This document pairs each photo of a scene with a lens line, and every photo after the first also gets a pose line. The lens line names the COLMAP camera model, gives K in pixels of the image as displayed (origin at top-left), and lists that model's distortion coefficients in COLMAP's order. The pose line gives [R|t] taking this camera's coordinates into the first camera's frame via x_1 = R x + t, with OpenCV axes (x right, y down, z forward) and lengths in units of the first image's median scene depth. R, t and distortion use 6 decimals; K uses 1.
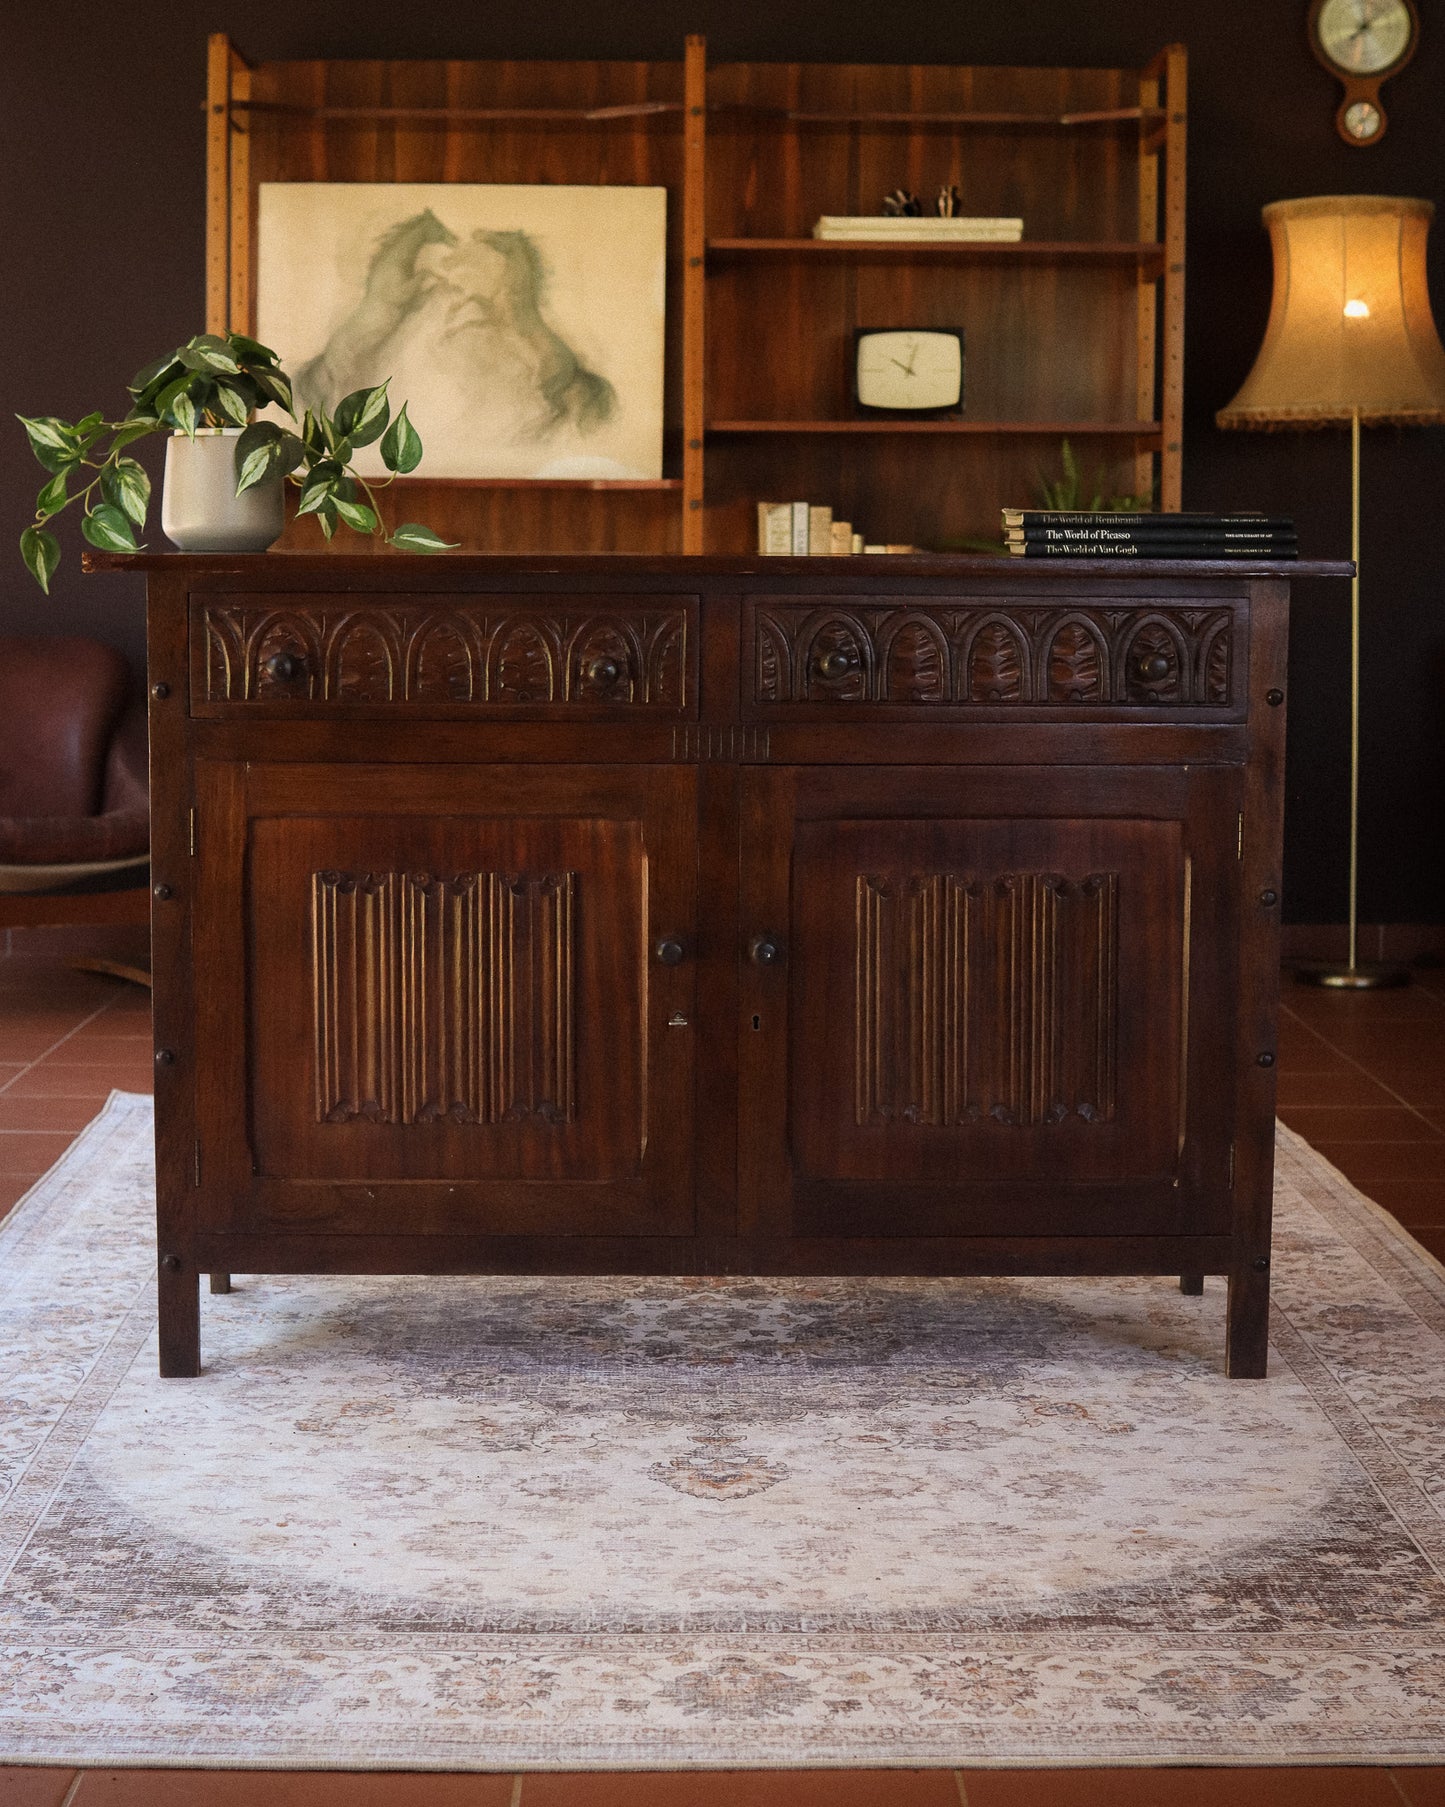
lens RADIAL K [[3377.2, 0, 720.2], [0, 3377.2, 988.8], [0, 0, 1]] dist [-0.163528, -0.179850]
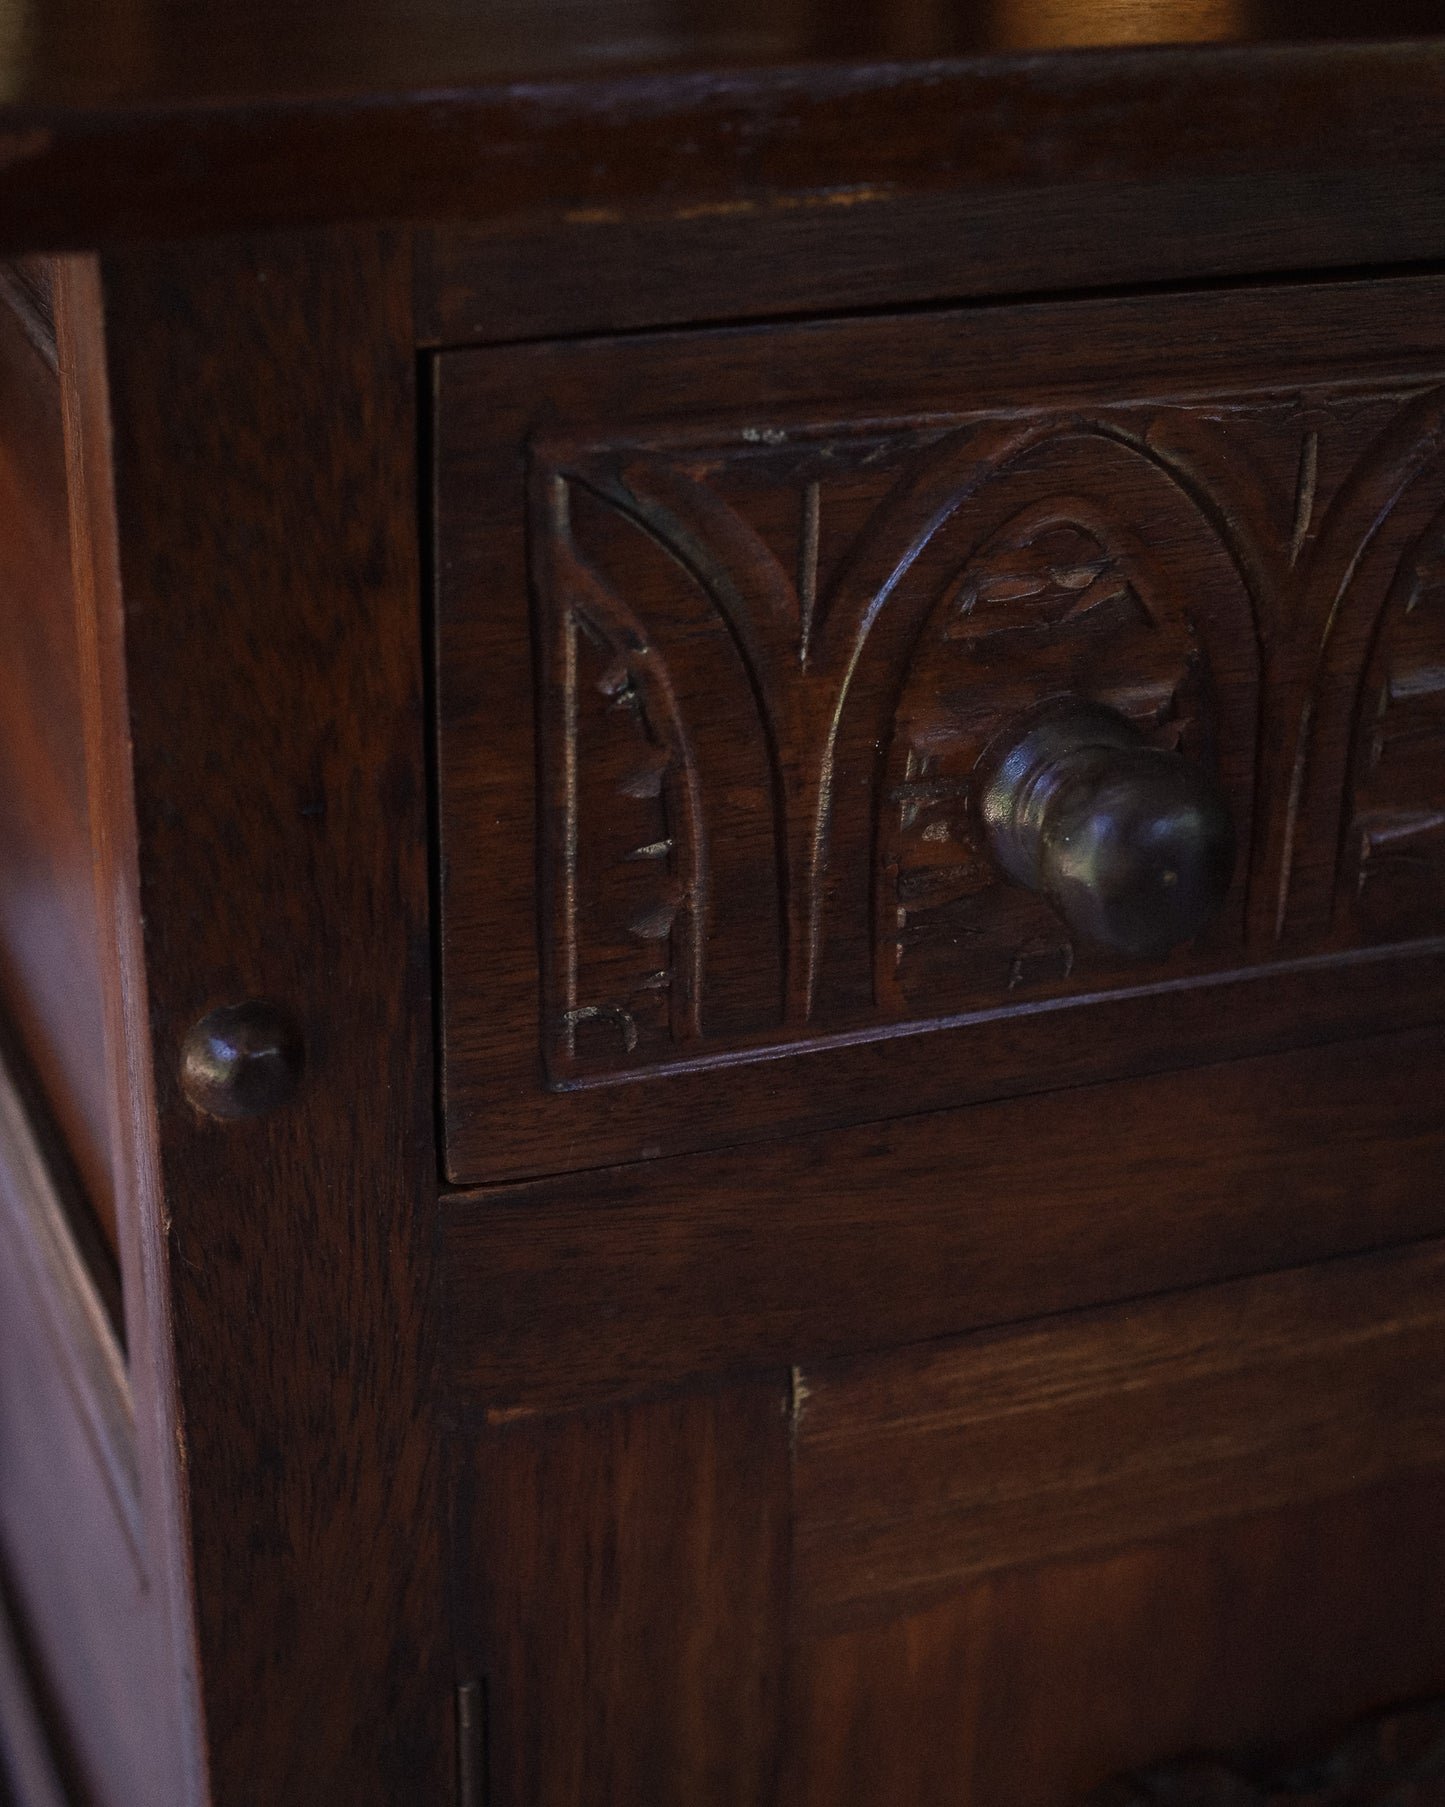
lens RADIAL K [[3225.8, 0, 721.8], [0, 3225.8, 830.4], [0, 0, 1]] dist [-0.160828, -0.159551]
pose [[0.938887, -0.130581, 0.318495, -0.184923], [0.040664, 0.960849, 0.274071, -0.130548], [-0.341814, -0.244371, 0.907439, 0.854520]]
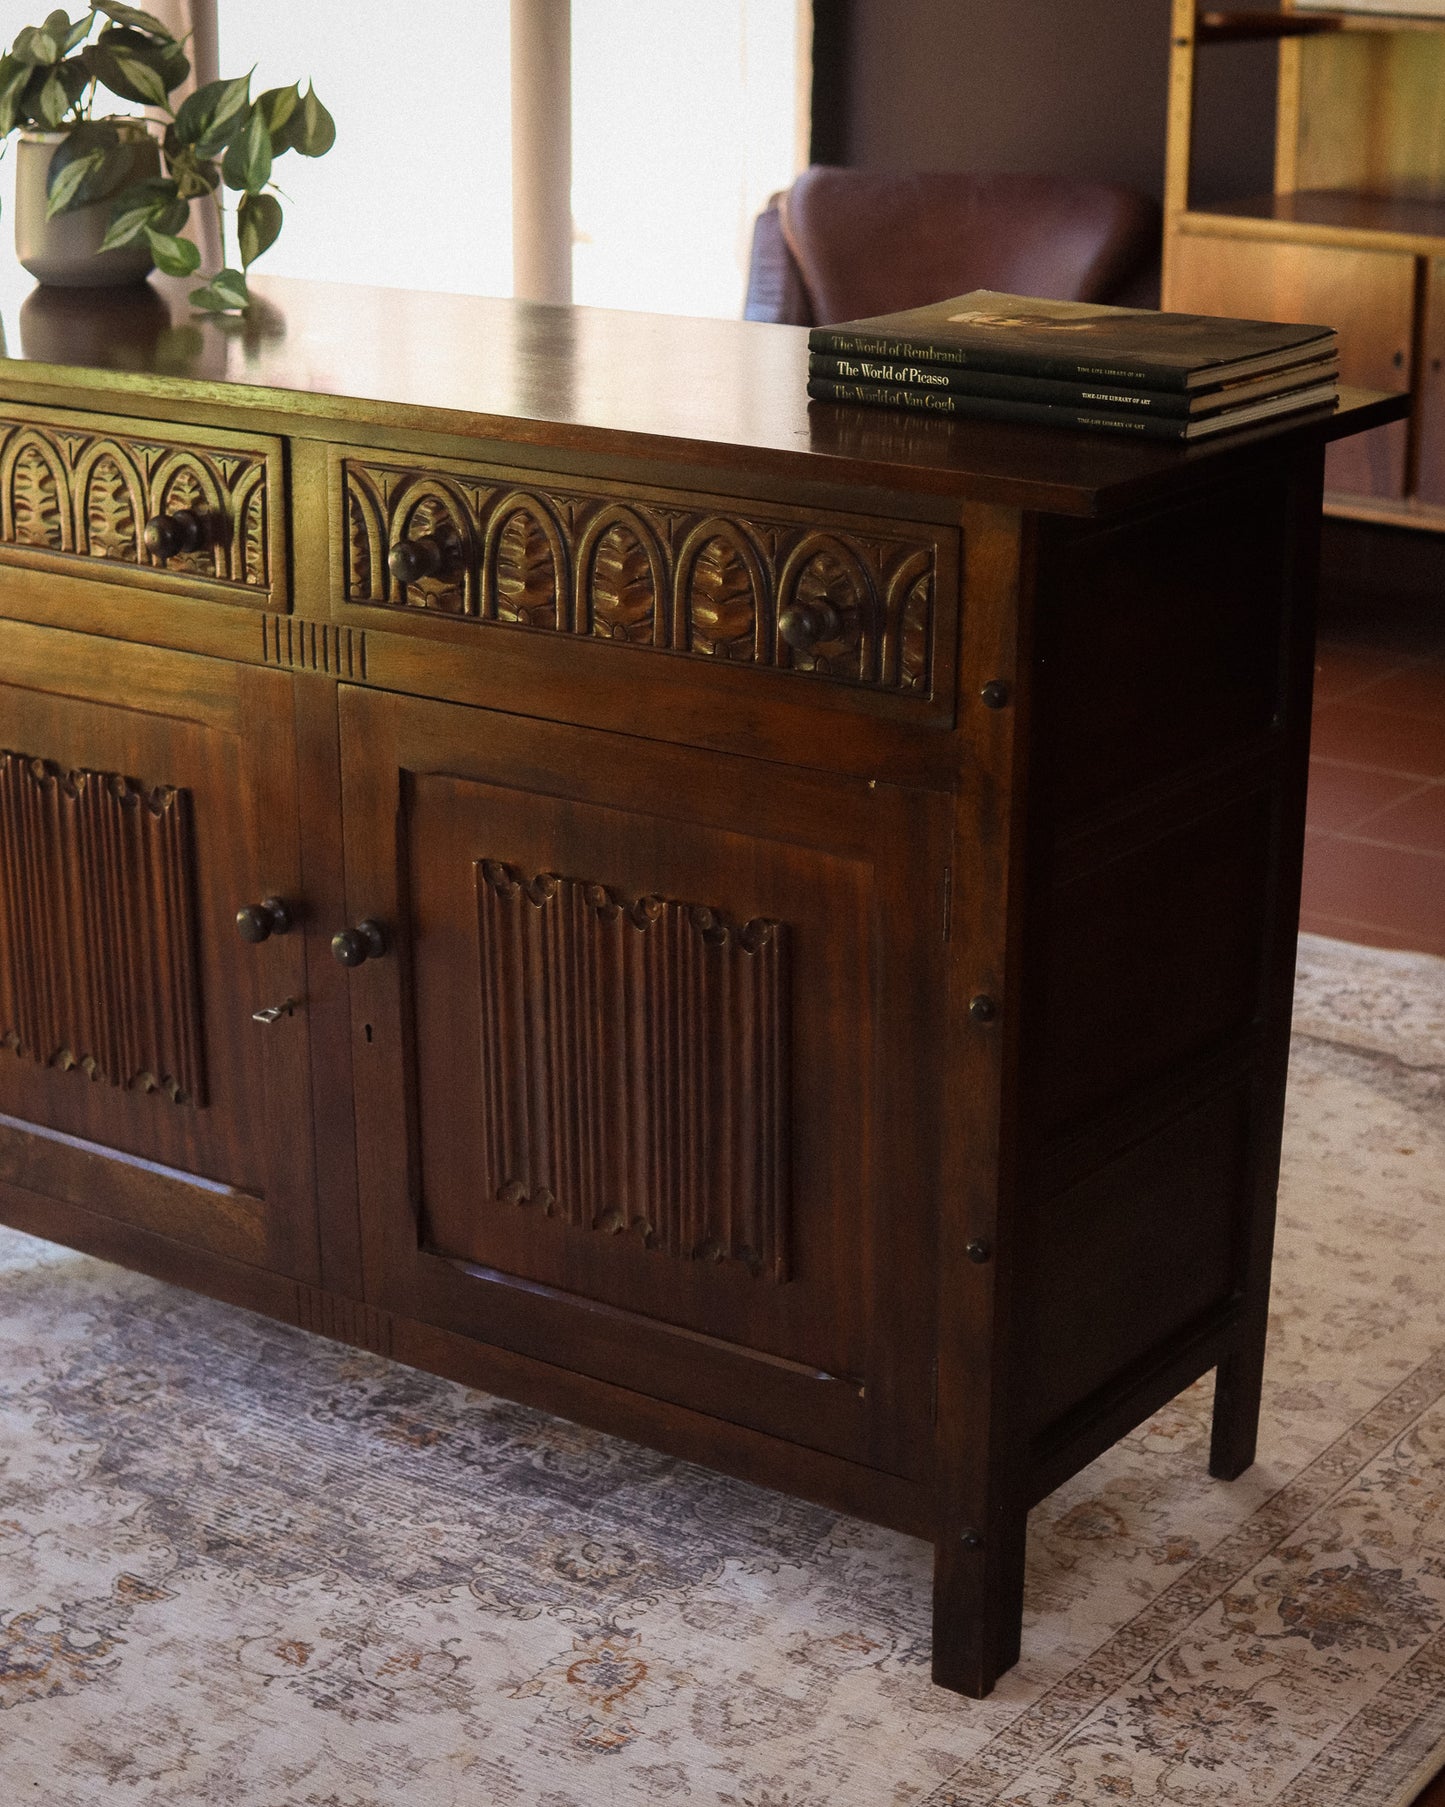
lens RADIAL K [[3281.9, 0, 761.7], [0, 3281.9, 1015.2], [0, 0, 1]] dist [-0.156383, -0.211240]
pose [[0.807887, 0.199531, -0.554532, 0.462294], [-0.079662, 0.969279, 0.232707, -0.162038], [0.583929, -0.143826, 0.798962, 0.489208]]
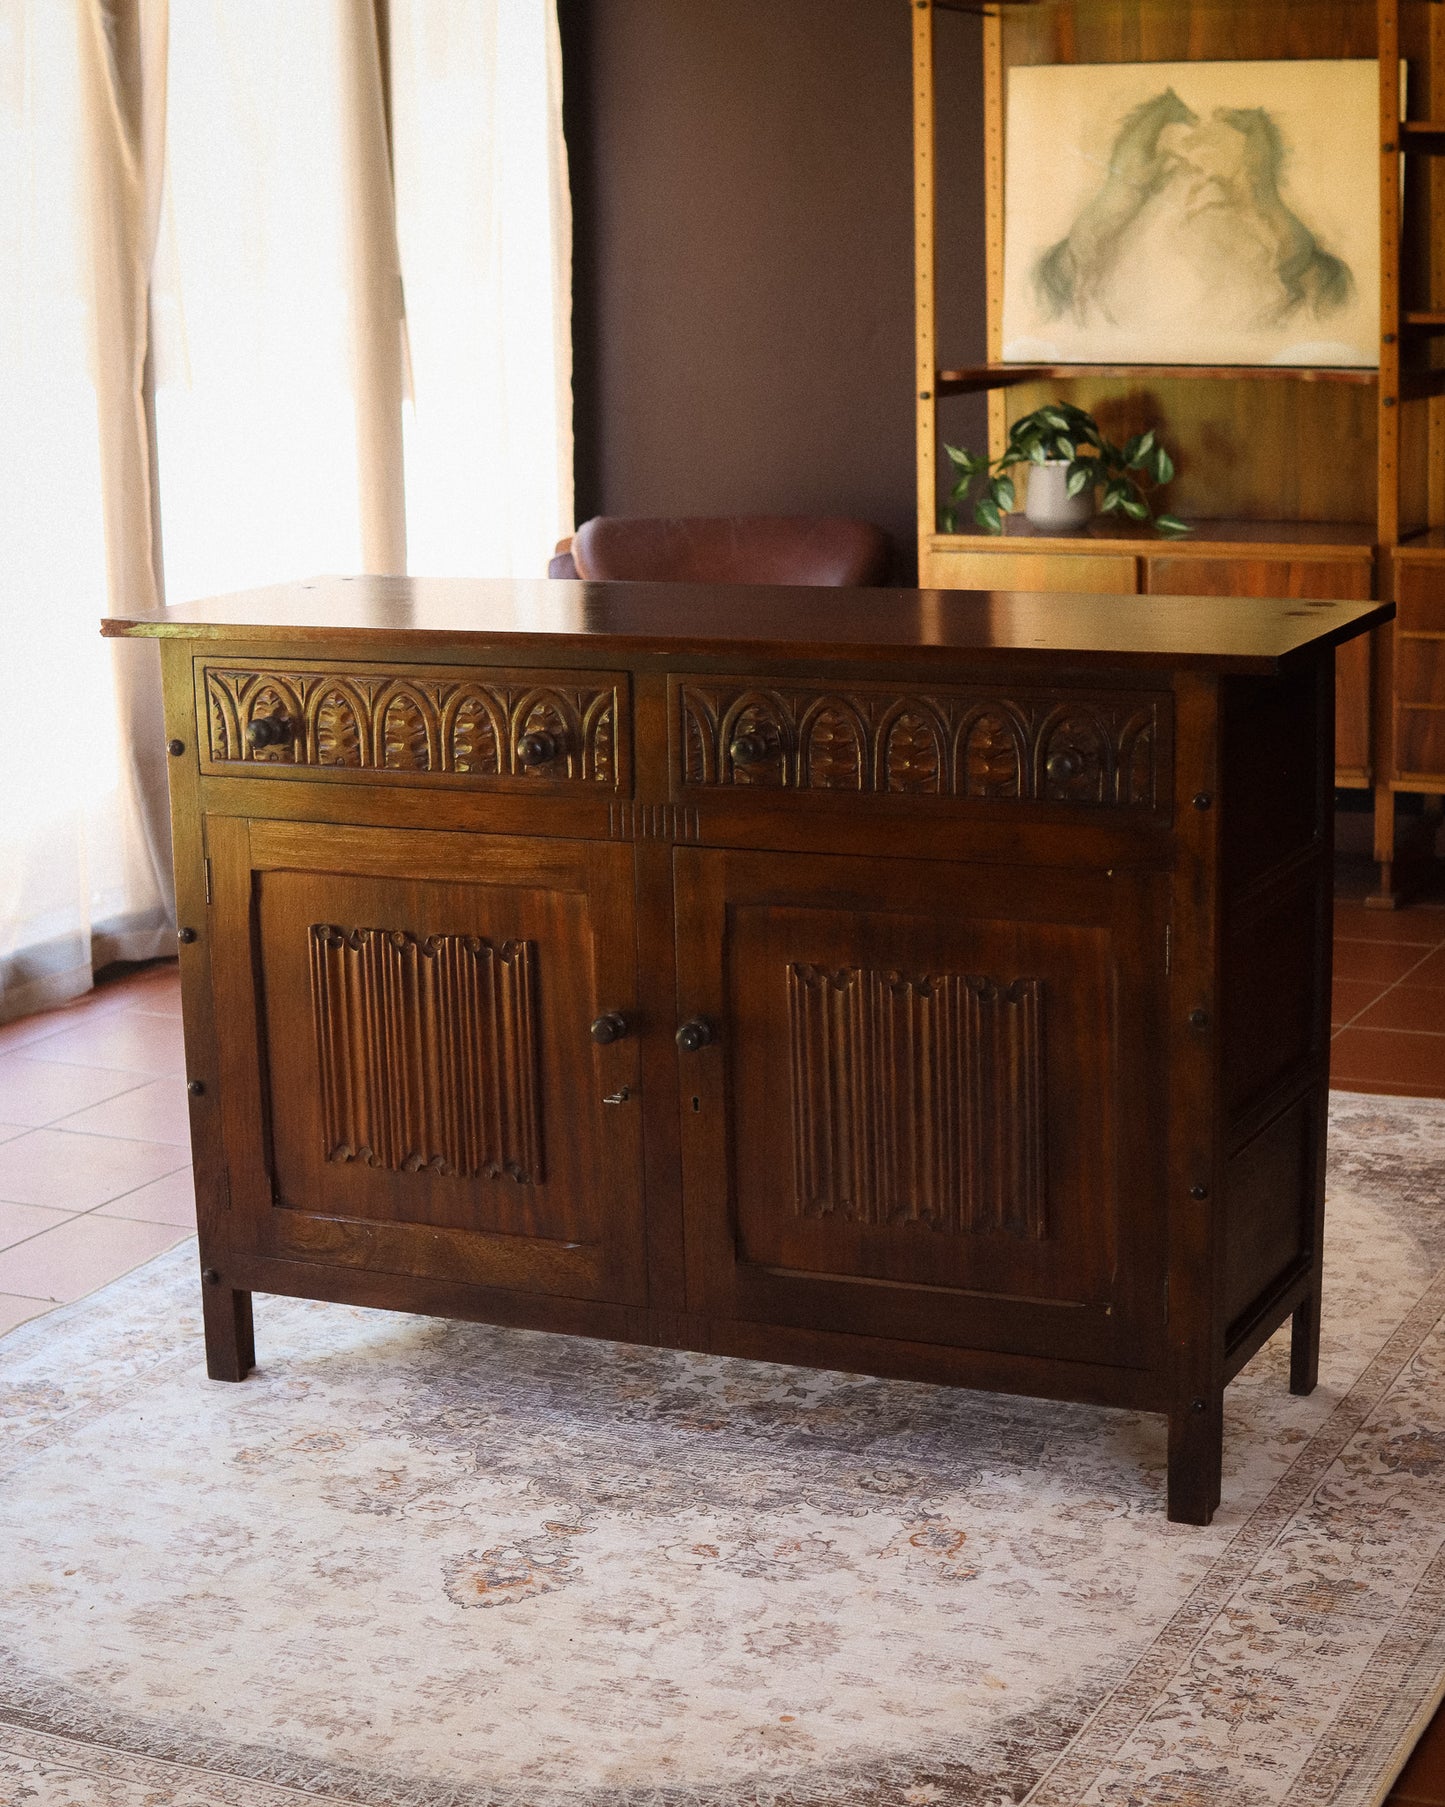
lens RADIAL K [[3266.7, 0, 725.1], [0, 3266.7, 953.5], [0, 0, 1]] dist [-0.169087, -0.154858]
pose [[0.895687, 0.067941, -0.439464, 0.431060], [-0.030216, 0.995274, 0.092285, -0.121082], [0.443657, -0.069379, 0.893507, 0.156409]]
